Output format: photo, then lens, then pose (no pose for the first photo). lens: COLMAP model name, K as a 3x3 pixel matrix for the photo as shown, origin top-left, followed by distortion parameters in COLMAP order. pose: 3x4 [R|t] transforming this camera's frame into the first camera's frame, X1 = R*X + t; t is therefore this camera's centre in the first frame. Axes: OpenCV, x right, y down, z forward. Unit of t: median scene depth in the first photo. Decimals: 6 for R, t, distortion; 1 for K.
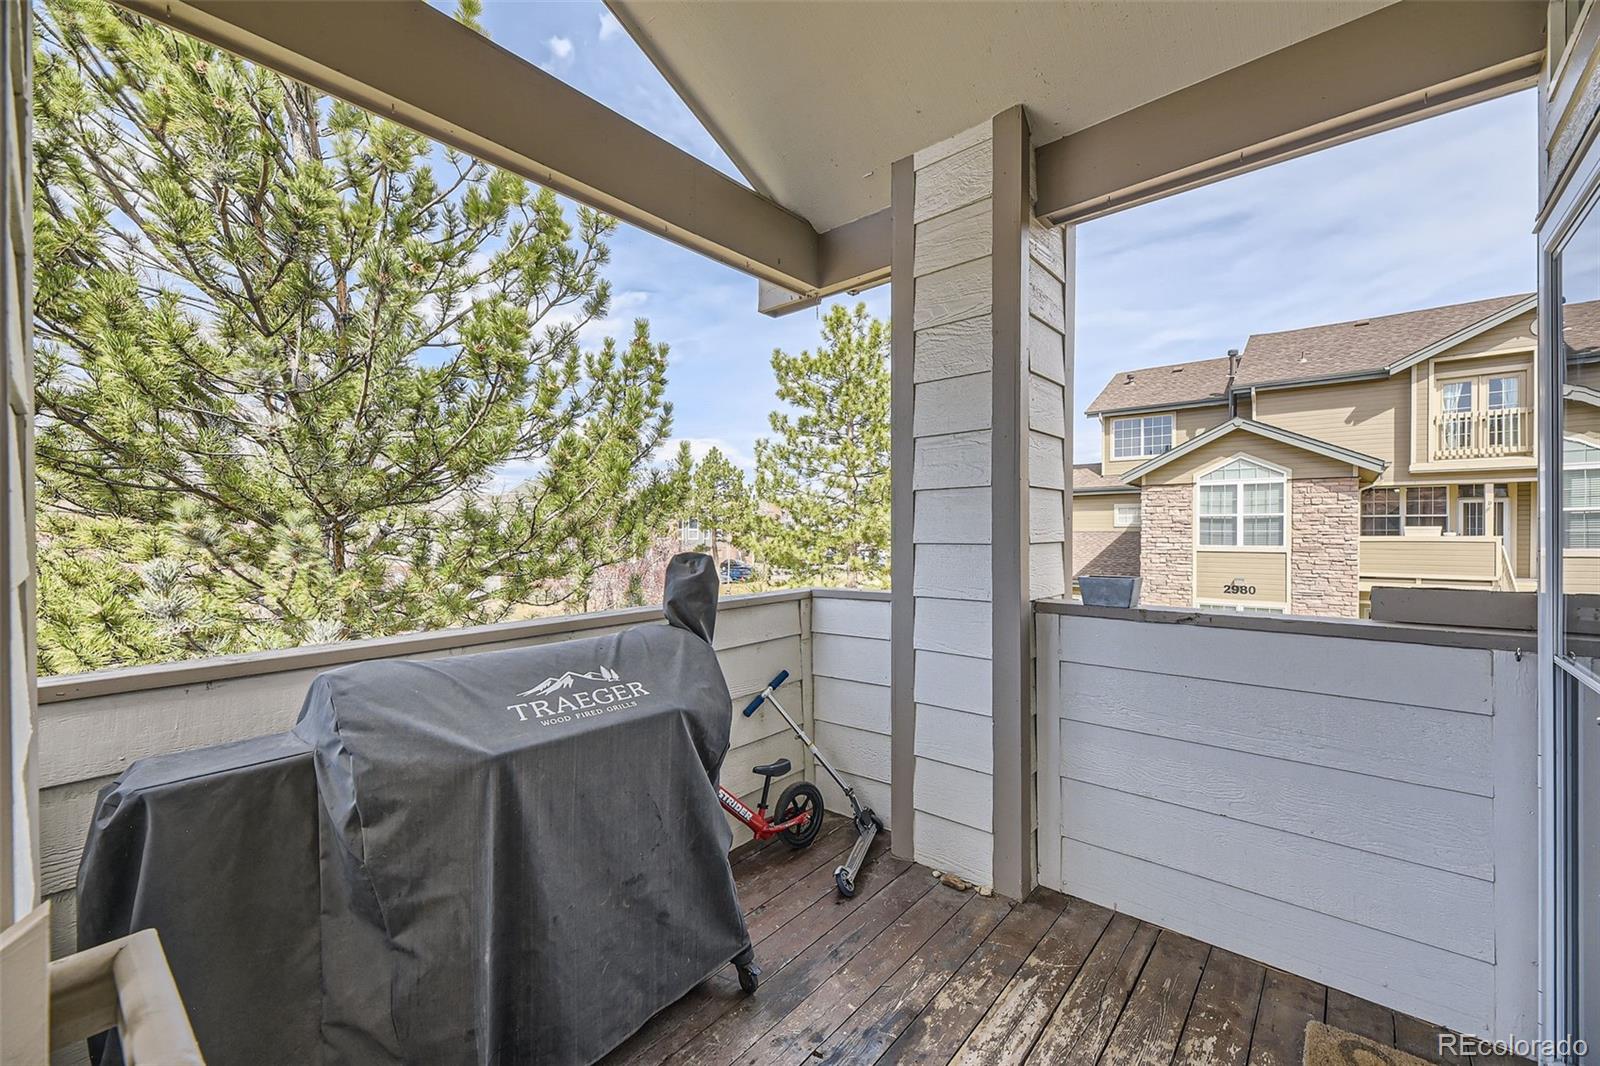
lens RADIAL K [[645.9, 0, 800.7], [0, 645.9, 533.8], [0, 0, 1]] dist [0.012166, -0.002364]
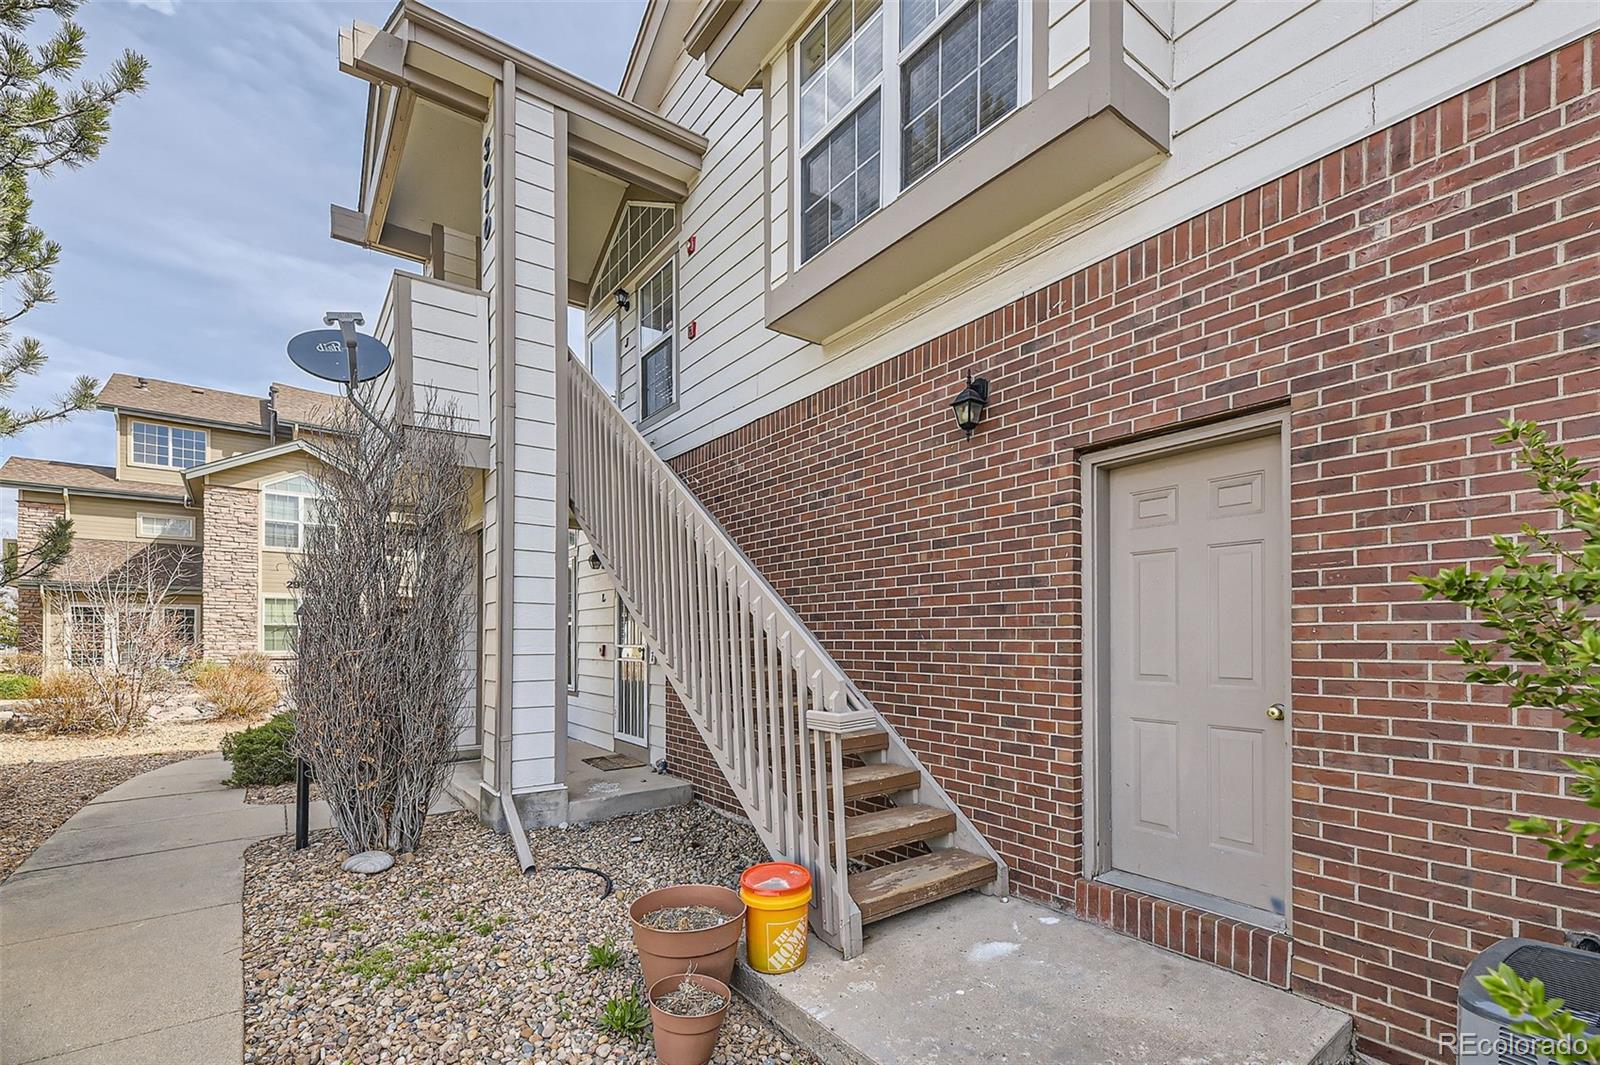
lens RADIAL K [[707.7, 0, 799.2], [0, 707.7, 646.6], [0, 0, 1]] dist [0.002856, -0.000008]
pose [[0.214785, -0.005485, 0.976646, -0.392997], [0.004873, 0.999978, 0.004544, 0.190581], [-0.976649, 0.003783, 0.214807, -0.177134]]
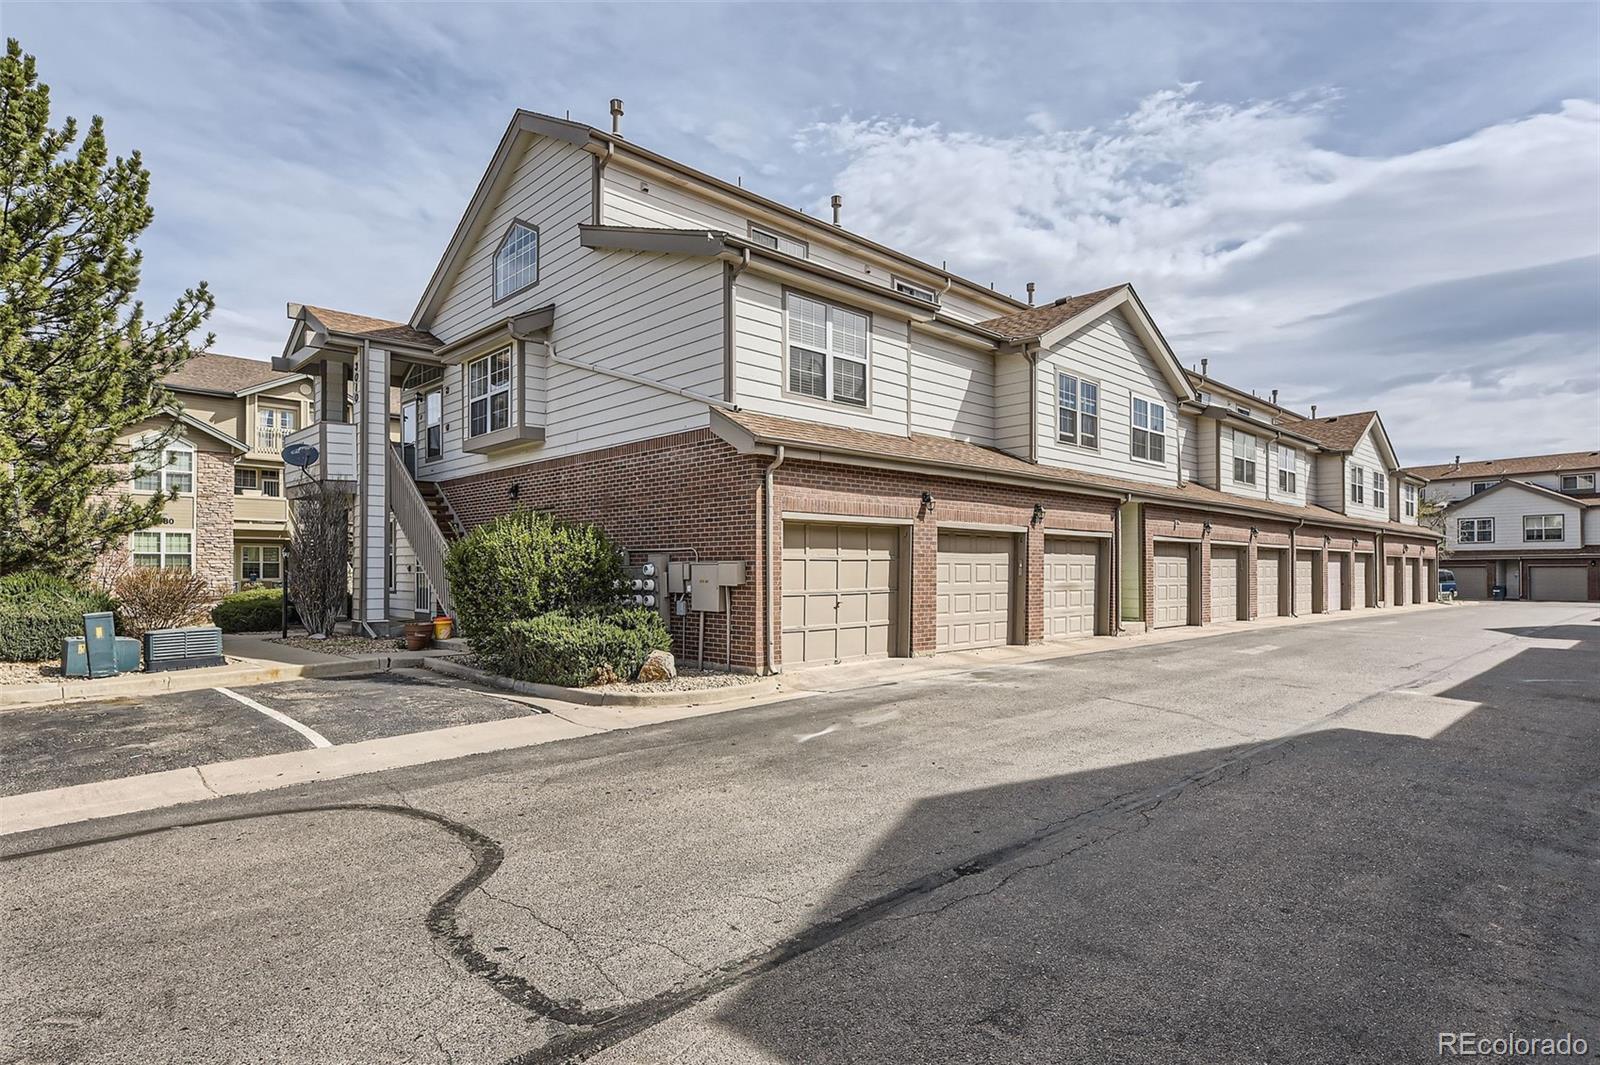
lens RADIAL K [[854.5, 0, 810.2], [0, 854.5, 561.6], [0, 0, 1]] dist [0.000571, 0.000251]
pose [[0.078504, 0.010284, 0.996861, -1.111987], [0.008565, 0.999903, -0.010990, 0.204139], [-0.996877, 0.009401, 0.078408, -0.605870]]
